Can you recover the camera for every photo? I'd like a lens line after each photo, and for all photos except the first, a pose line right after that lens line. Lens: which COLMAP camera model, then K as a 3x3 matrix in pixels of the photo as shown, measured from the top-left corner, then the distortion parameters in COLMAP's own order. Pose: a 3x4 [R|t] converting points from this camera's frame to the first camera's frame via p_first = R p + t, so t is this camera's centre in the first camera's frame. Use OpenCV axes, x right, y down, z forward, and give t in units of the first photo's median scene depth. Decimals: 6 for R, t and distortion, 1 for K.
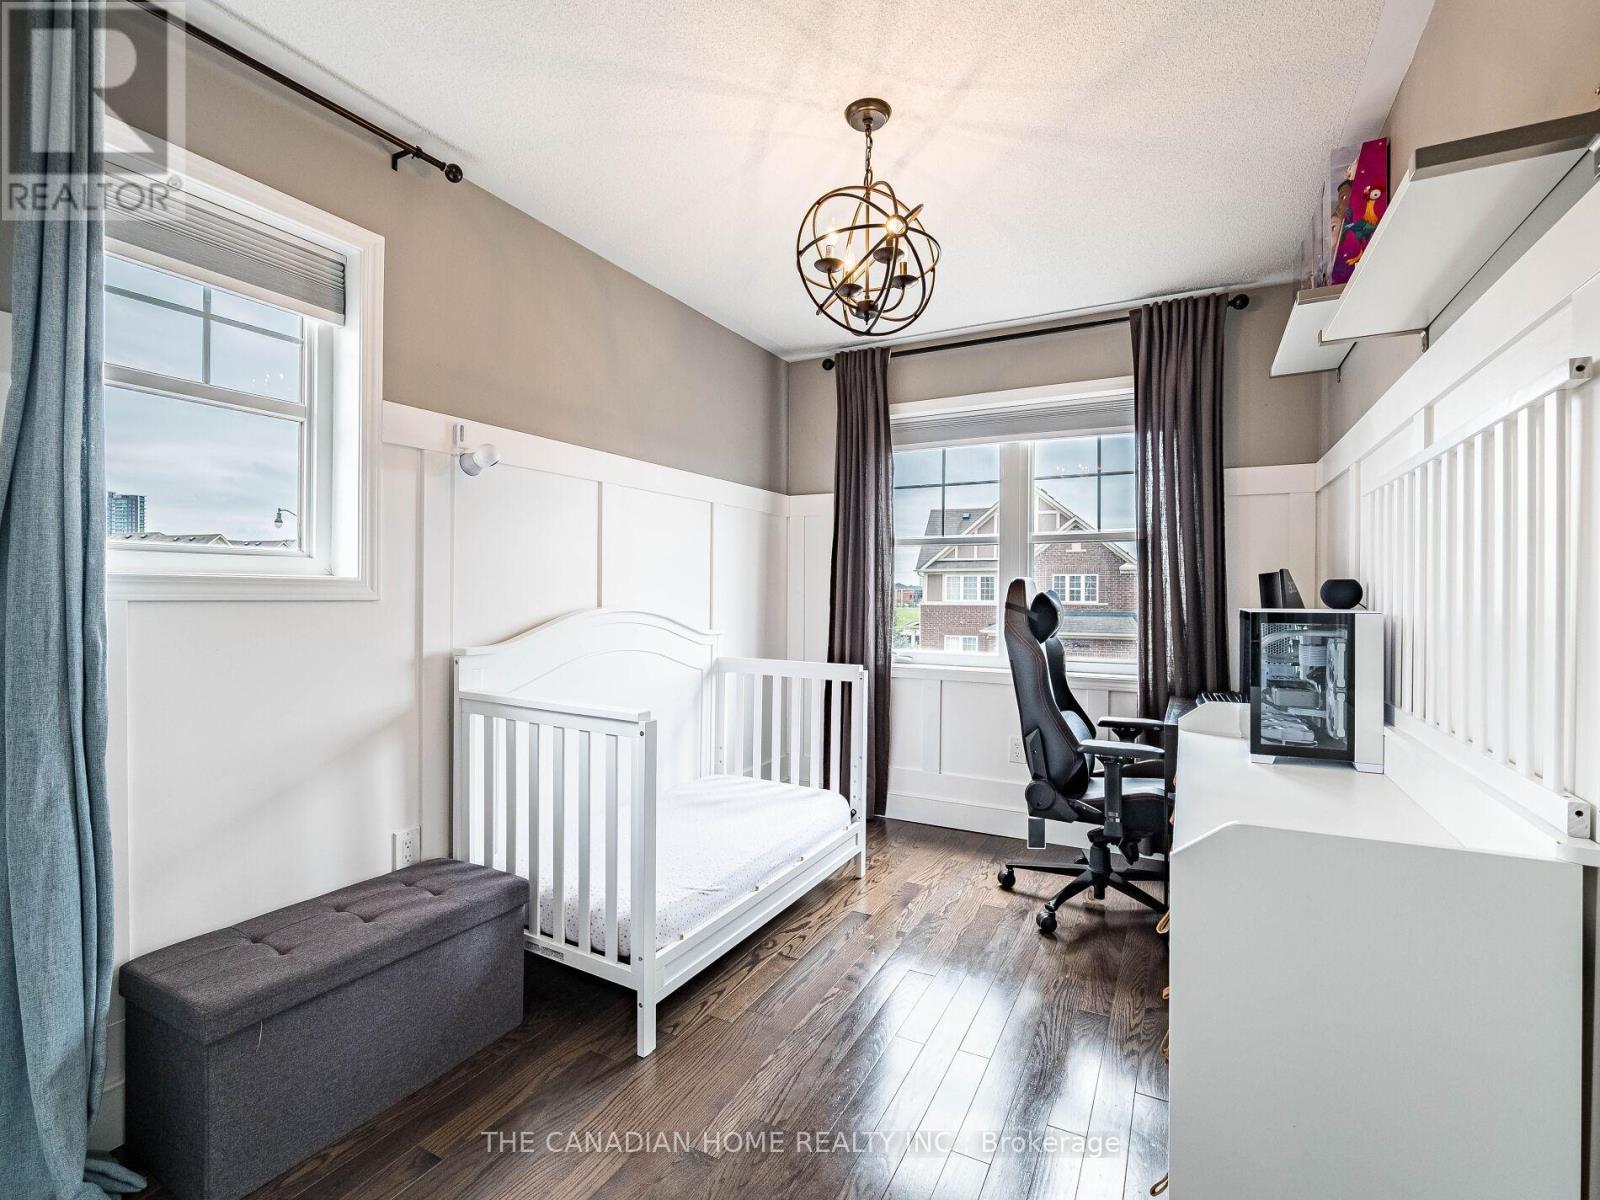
lens RADIAL K [[750.2, 0, 788.3], [0, 750.2, 601.0], [0, 0, 1]] dist [-0.006292, -0.001260]
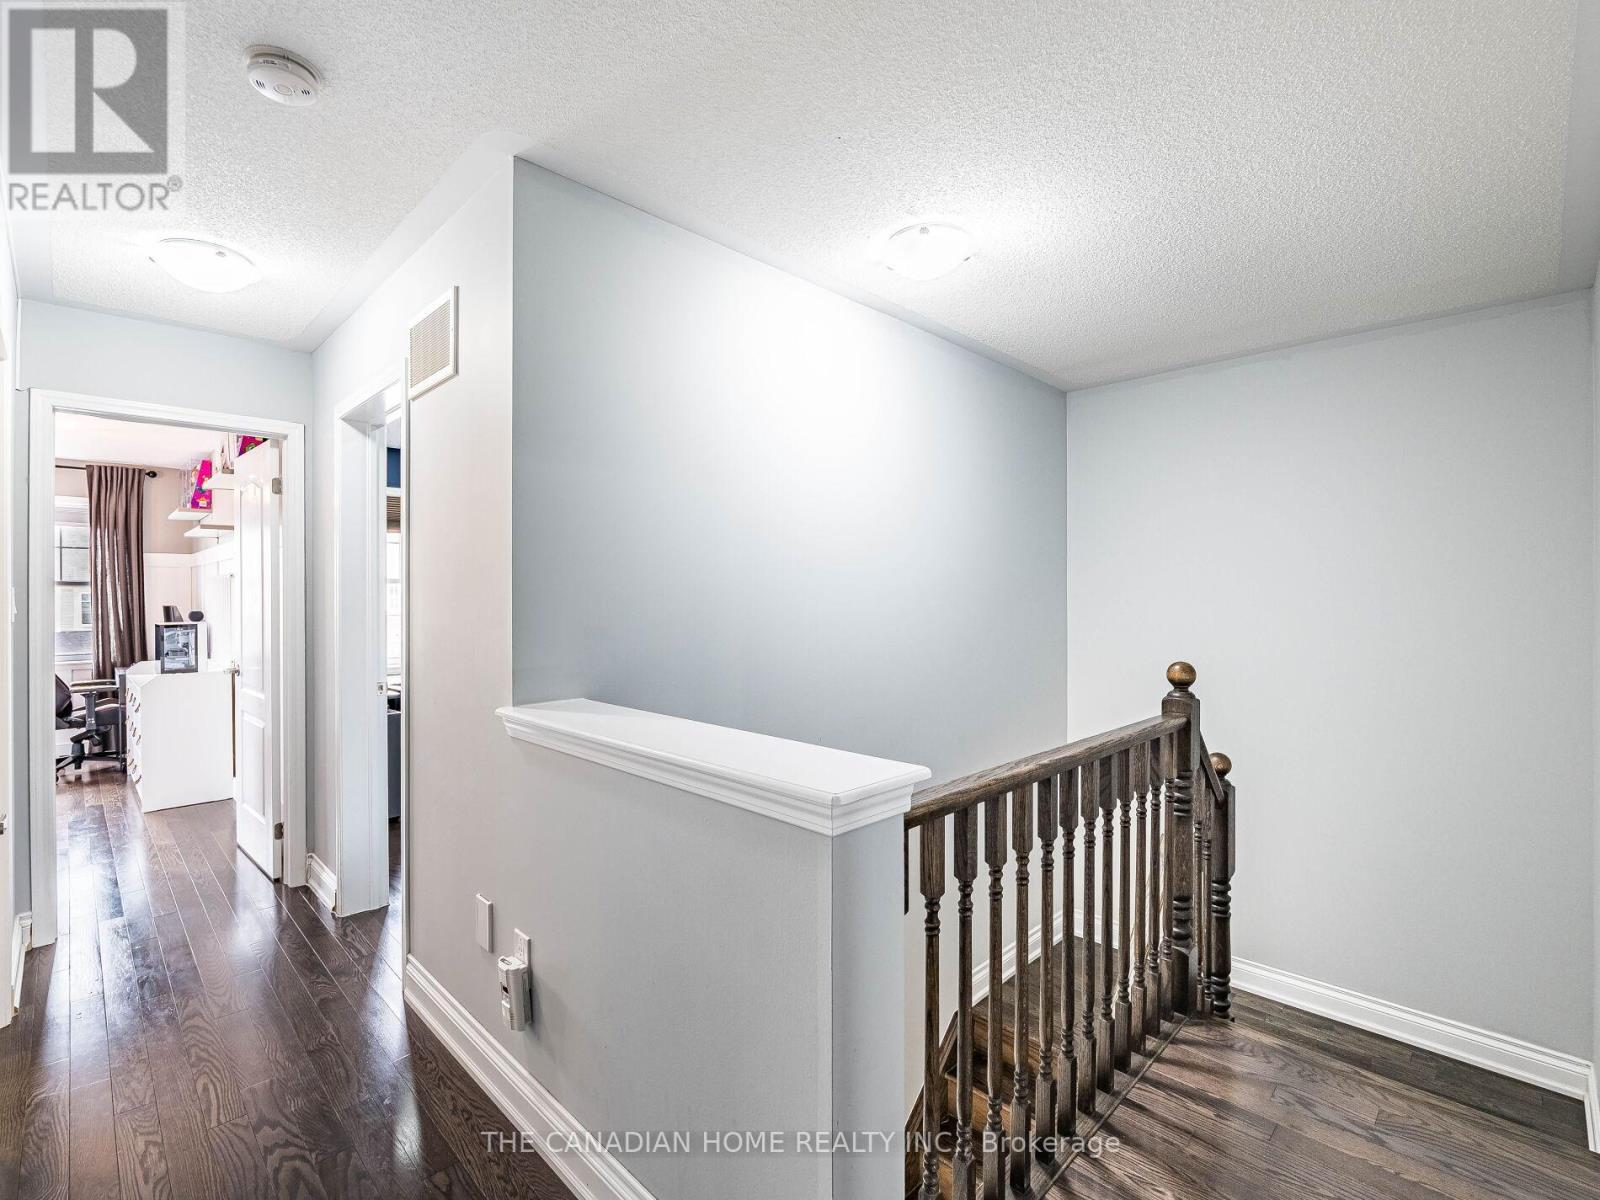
lens RADIAL K [[750.2, 0, 788.3], [0, 750.2, 601.0], [0, 0, 1]] dist [-0.006292, -0.001260]
pose [[0.306244, -0.004184, 0.951944, -0.992652], [0.009755, 0.999952, 0.001256, -0.040575], [-0.951903, 0.008901, 0.306270, -1.574167]]
